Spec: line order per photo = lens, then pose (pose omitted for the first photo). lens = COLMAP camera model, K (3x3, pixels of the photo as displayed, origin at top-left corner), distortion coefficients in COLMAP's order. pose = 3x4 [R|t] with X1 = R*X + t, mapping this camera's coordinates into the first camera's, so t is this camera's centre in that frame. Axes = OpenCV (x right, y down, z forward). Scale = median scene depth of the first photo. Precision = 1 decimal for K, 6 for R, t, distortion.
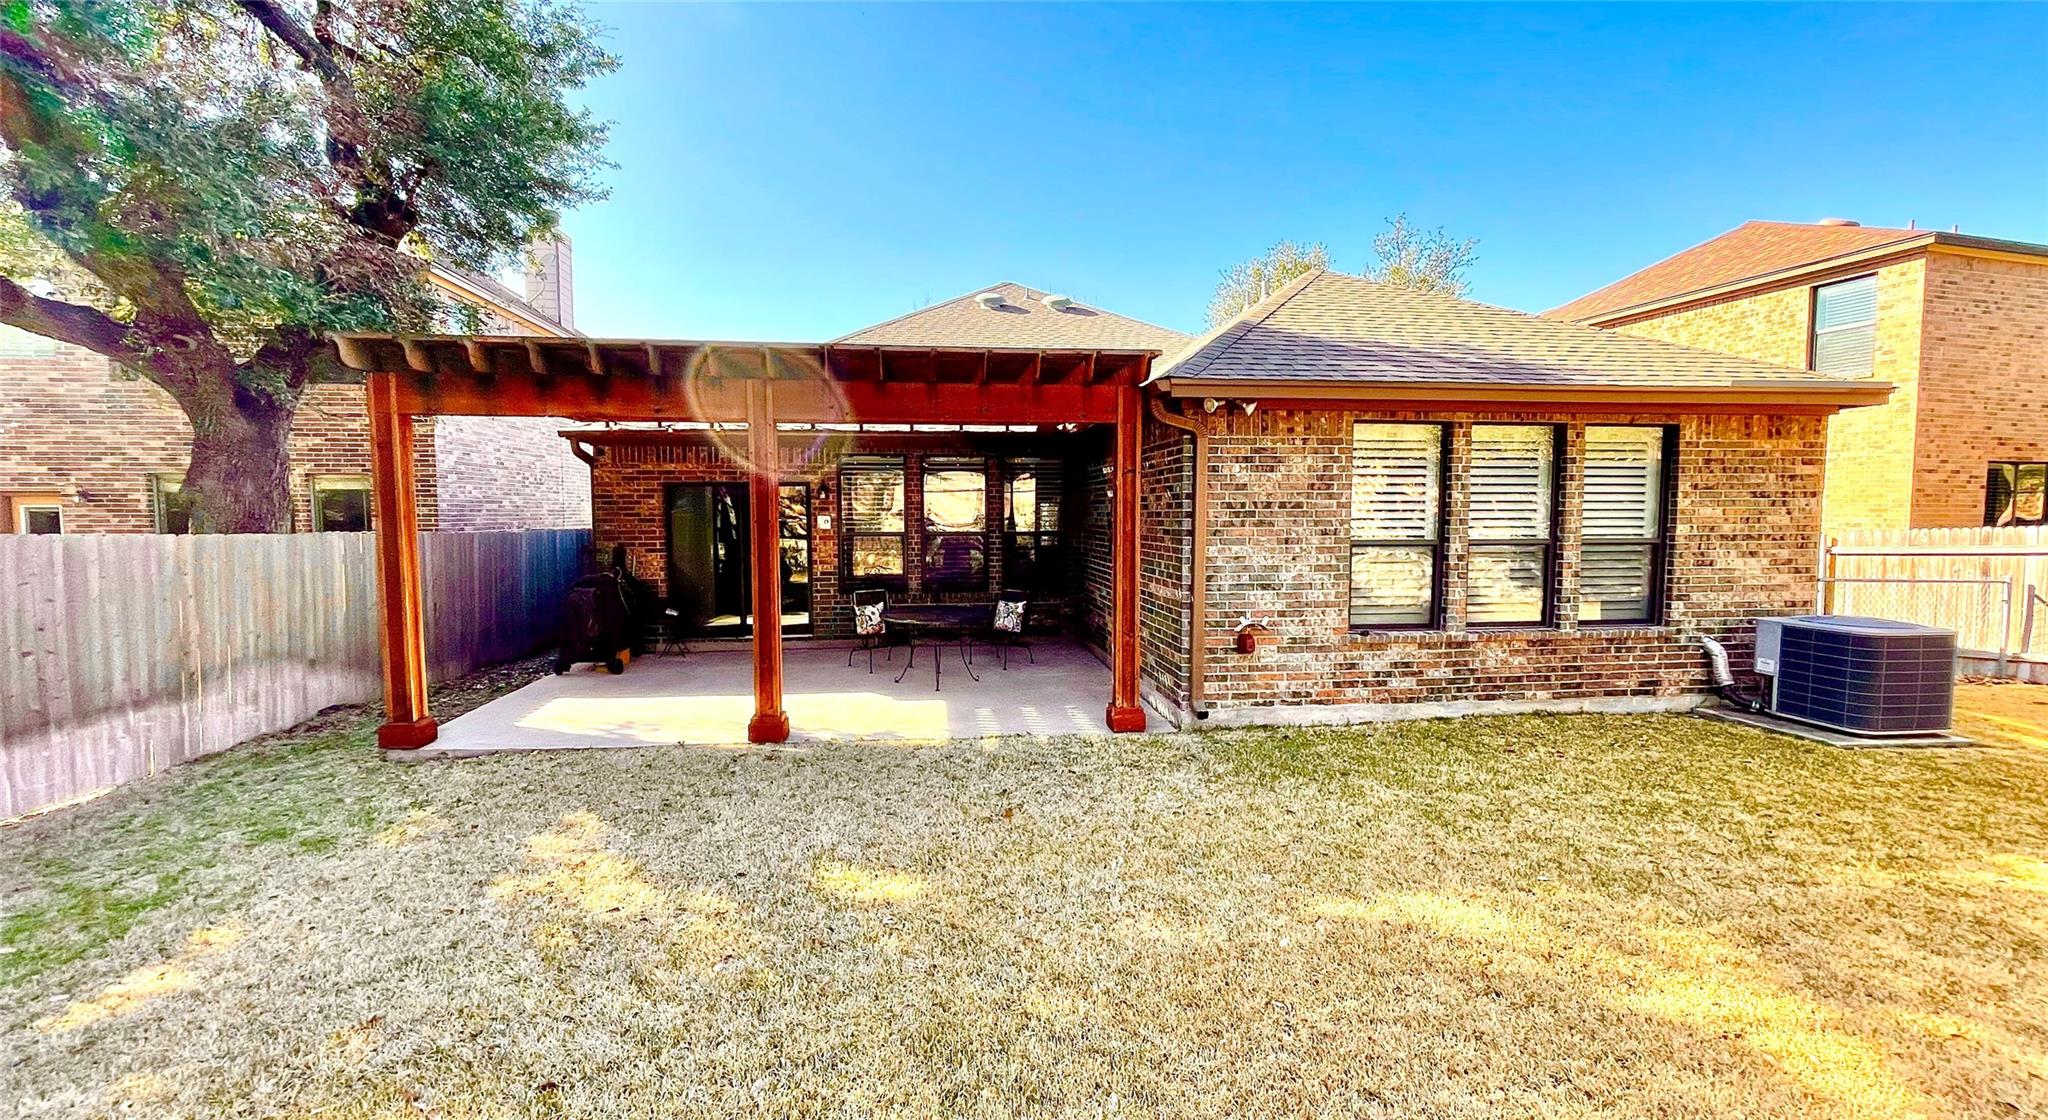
lens RADIAL K [[847.2, 0, 1024.0], [0, 847.2, 560.0], [0, 0, 1]] dist [-0.003386, 0.001162]
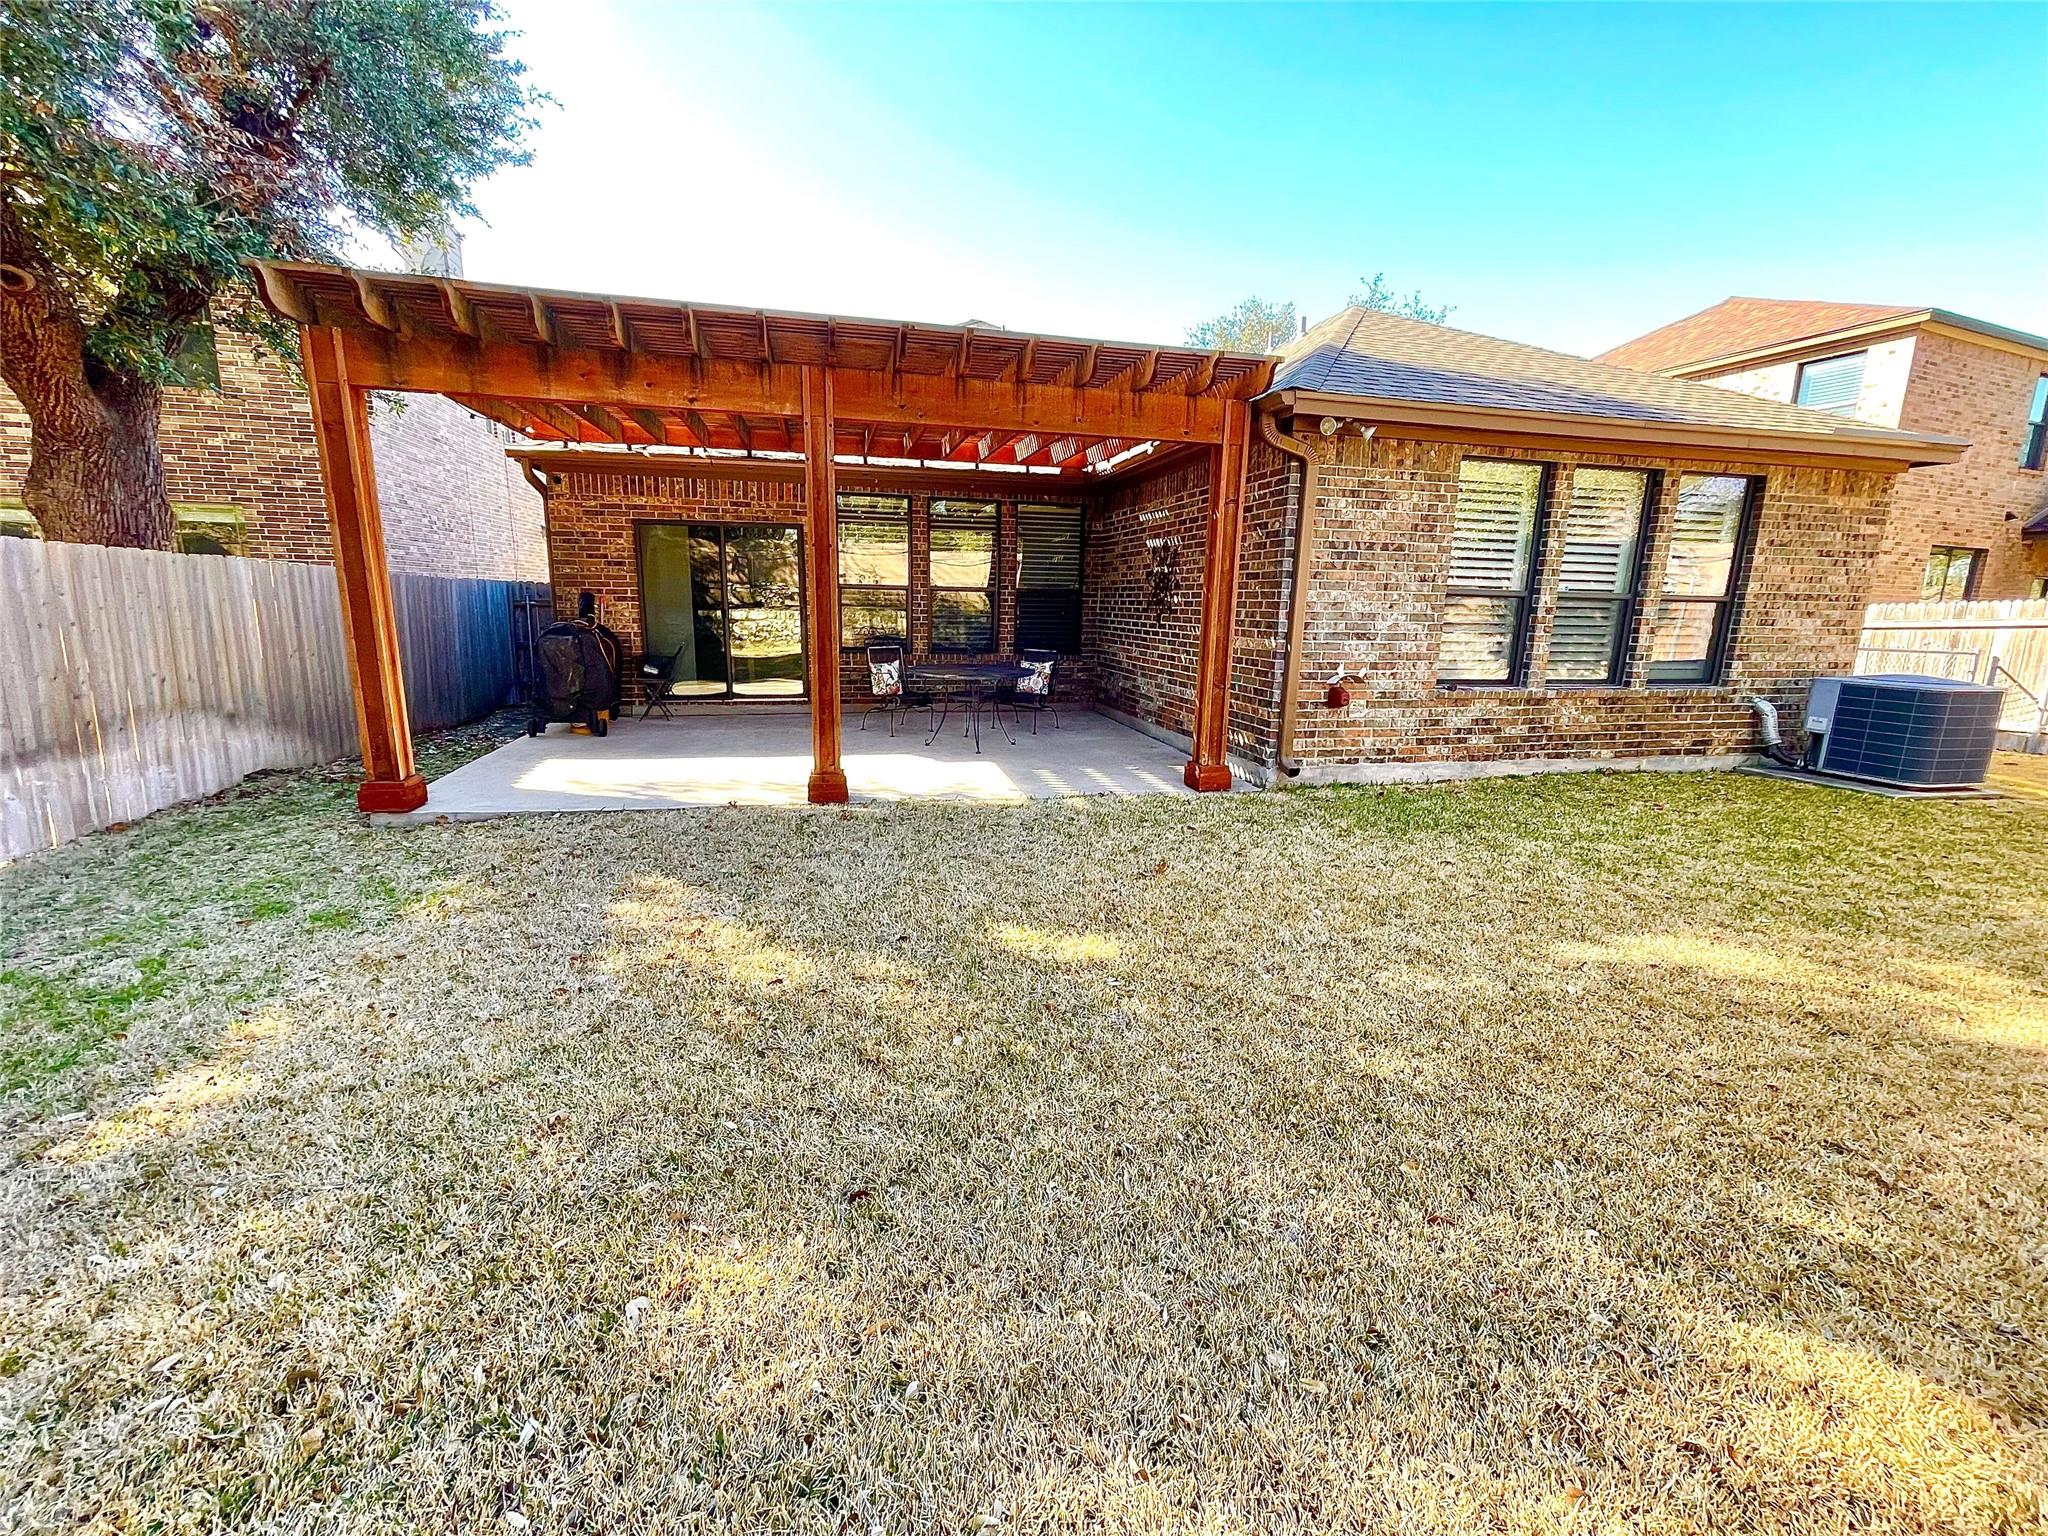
lens RADIAL K [[839.9, 0, 1019.1], [0, 839.9, 768.7], [0, 0, 1]] dist [-0.001393, -0.000165]
pose [[0.993275, -0.002196, 0.115758, -0.195404], [-0.013974, 0.990236, 0.138698, 0.052663], [-0.114932, -0.139383, 0.983546, 0.113482]]
